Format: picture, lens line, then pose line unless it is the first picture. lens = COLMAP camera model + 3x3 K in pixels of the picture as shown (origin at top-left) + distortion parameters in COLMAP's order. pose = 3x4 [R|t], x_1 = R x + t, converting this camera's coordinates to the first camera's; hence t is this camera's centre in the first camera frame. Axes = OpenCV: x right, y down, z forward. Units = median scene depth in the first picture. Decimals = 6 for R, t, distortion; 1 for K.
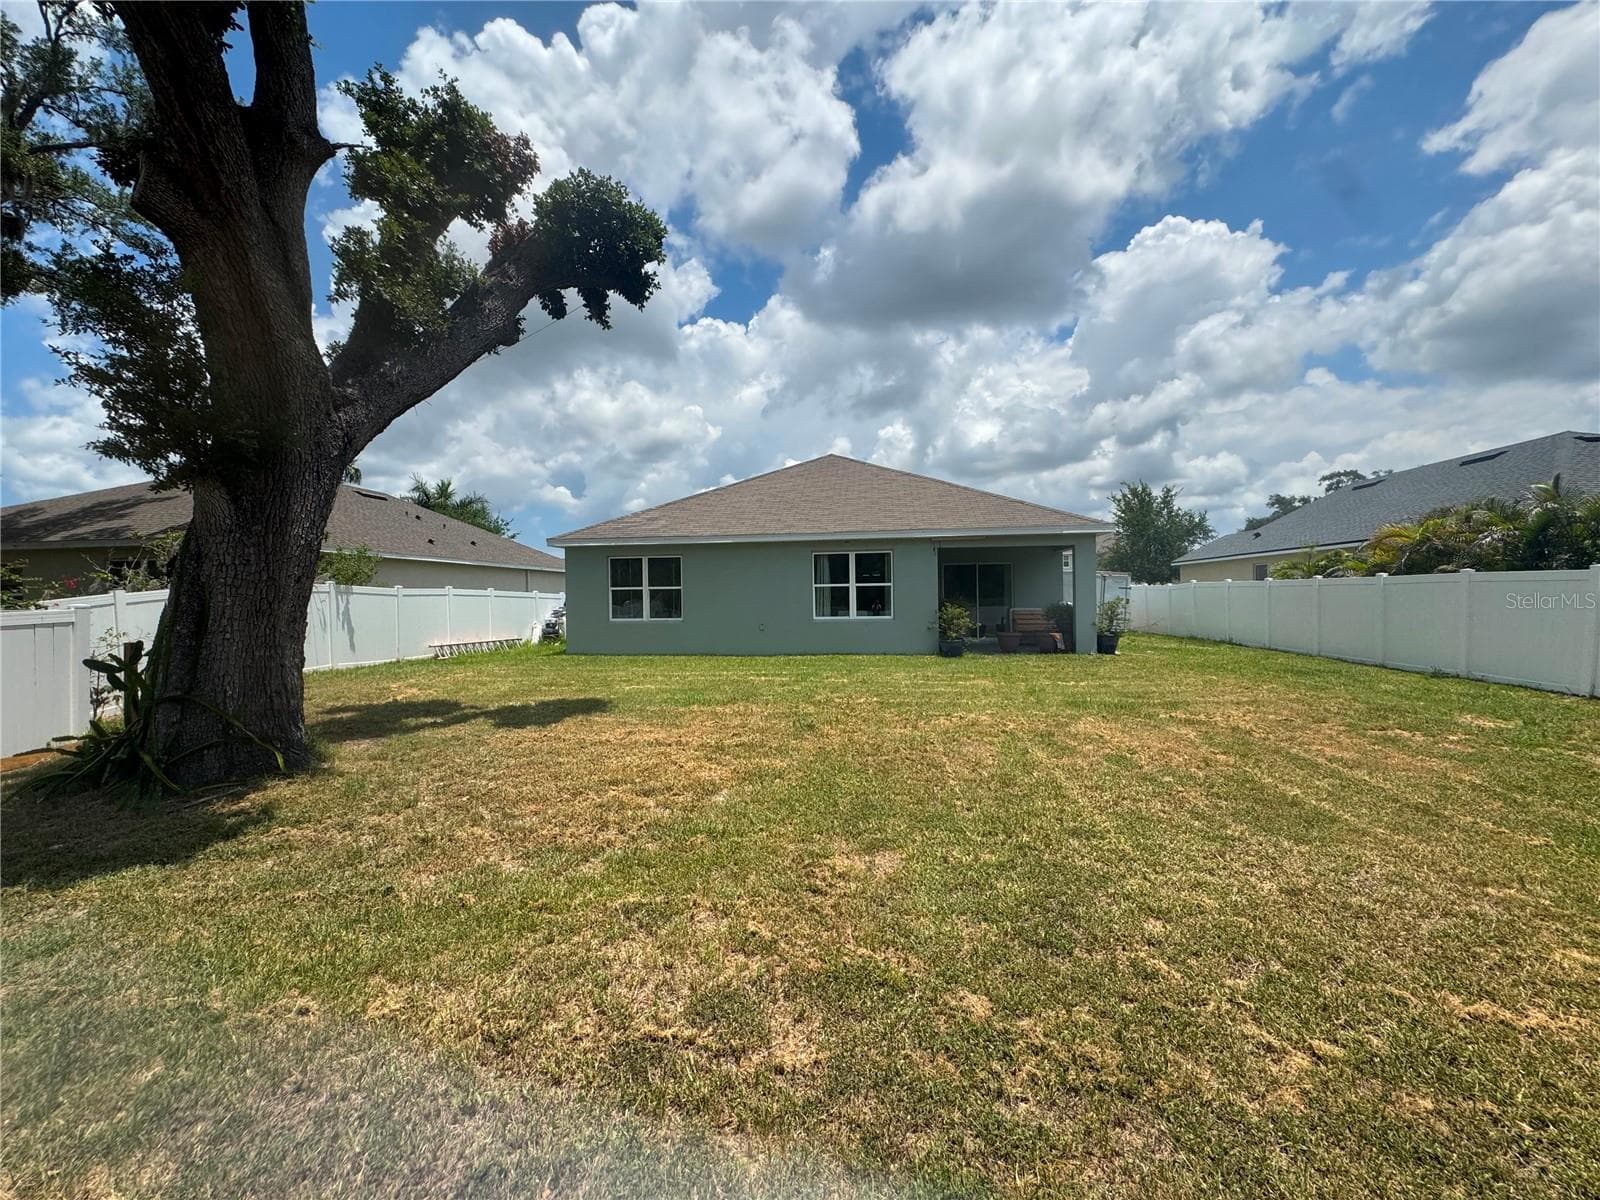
lens RADIAL K [[655.5, 0, 797.8], [0, 655.5, 601.9], [0, 0, 1]] dist [-0.000881, 0.001316]
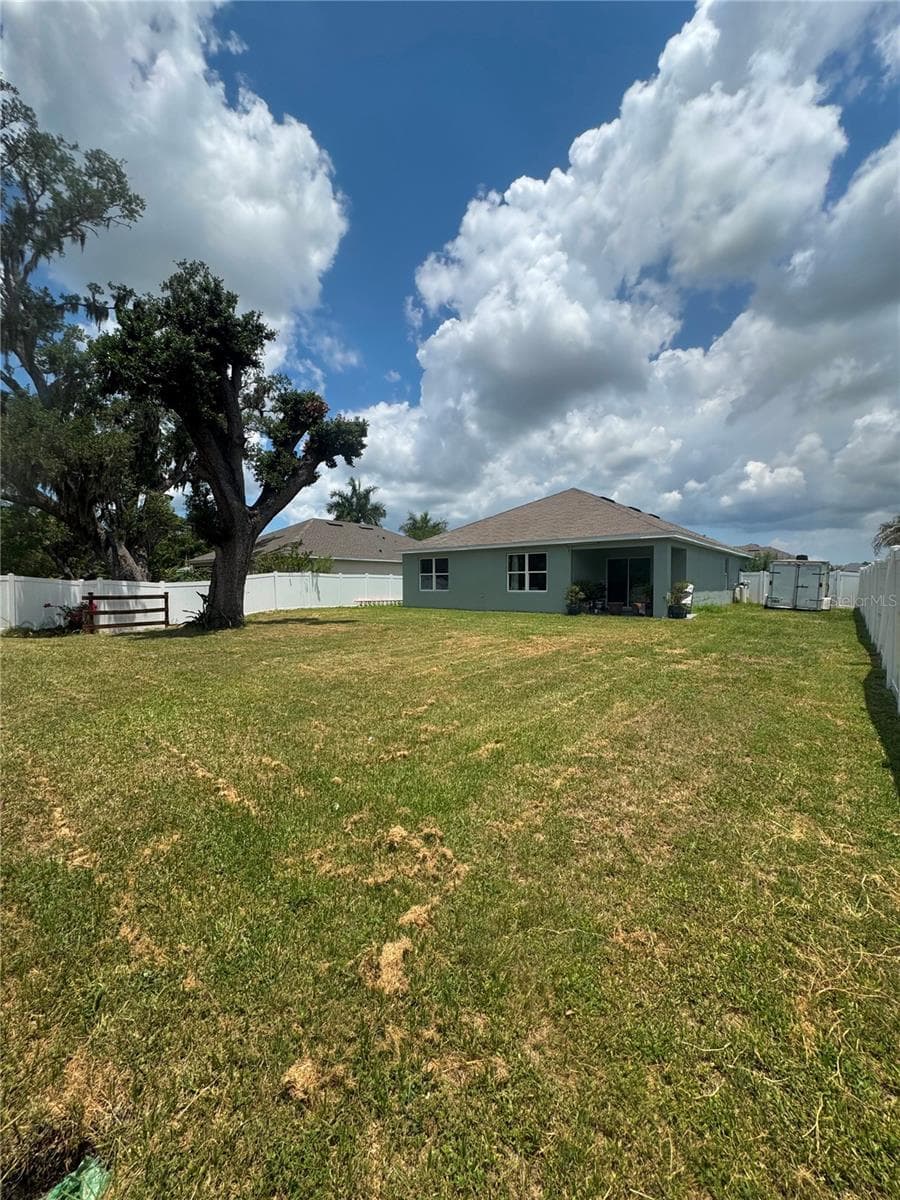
lens RADIAL K [[627.9, 0, 550.1], [0, 627.9, 612.6], [0, 0, 1]] dist [-0.003460, -0.000600]
pose [[0.834801, 0.033805, -0.549514, 1.859514], [-0.009647, 0.998858, 0.046793, 0.003885], [0.550468, -0.033762, 0.834173, -0.636345]]
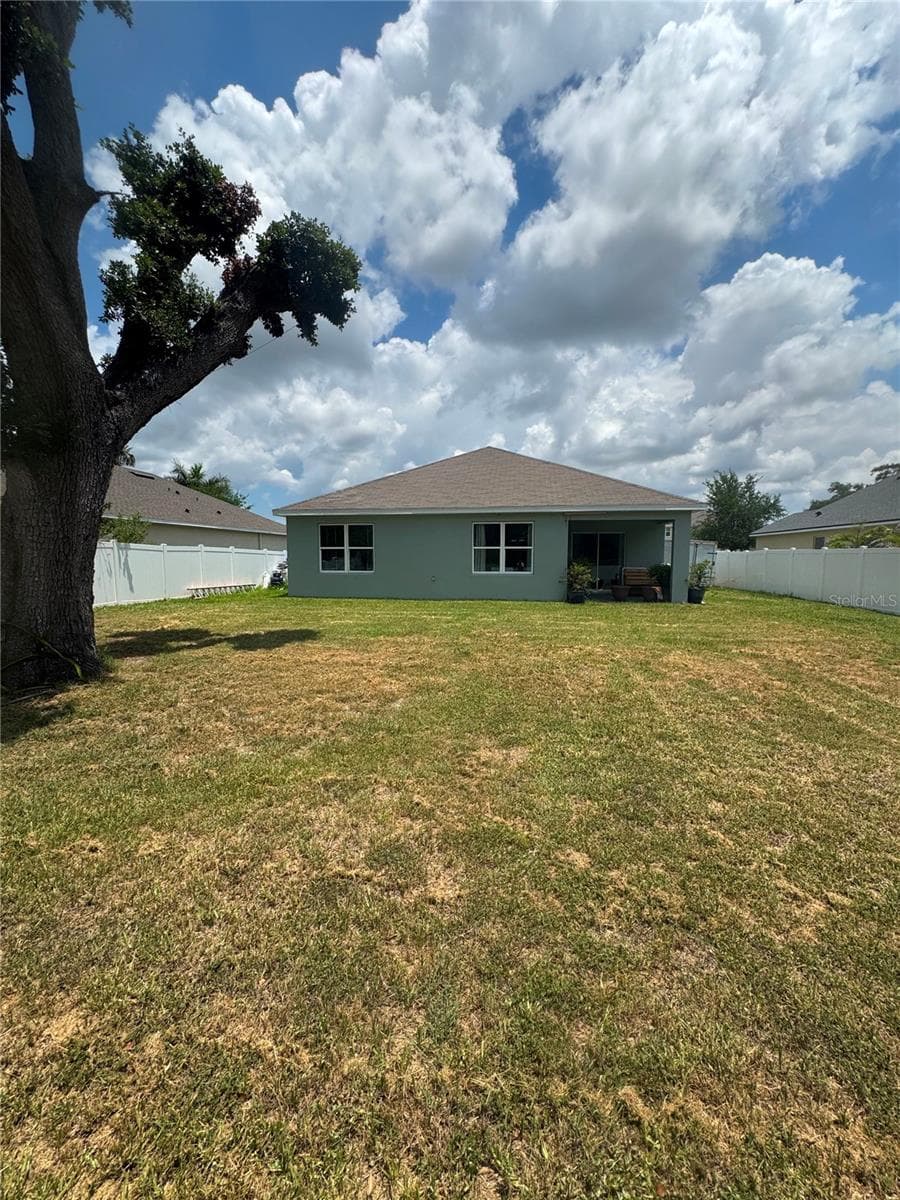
lens RADIAL K [[491.7, 0, 450.0], [0, 491.7, 600.0], [0, 0, 1]] dist [-0.000881, 0.001316]
pose [[0.999553, 0.017073, -0.024561, 0.006751], [-0.015028, 0.996587, 0.081164, -0.000236], [0.025863, -0.080759, 0.996398, 0.006530]]
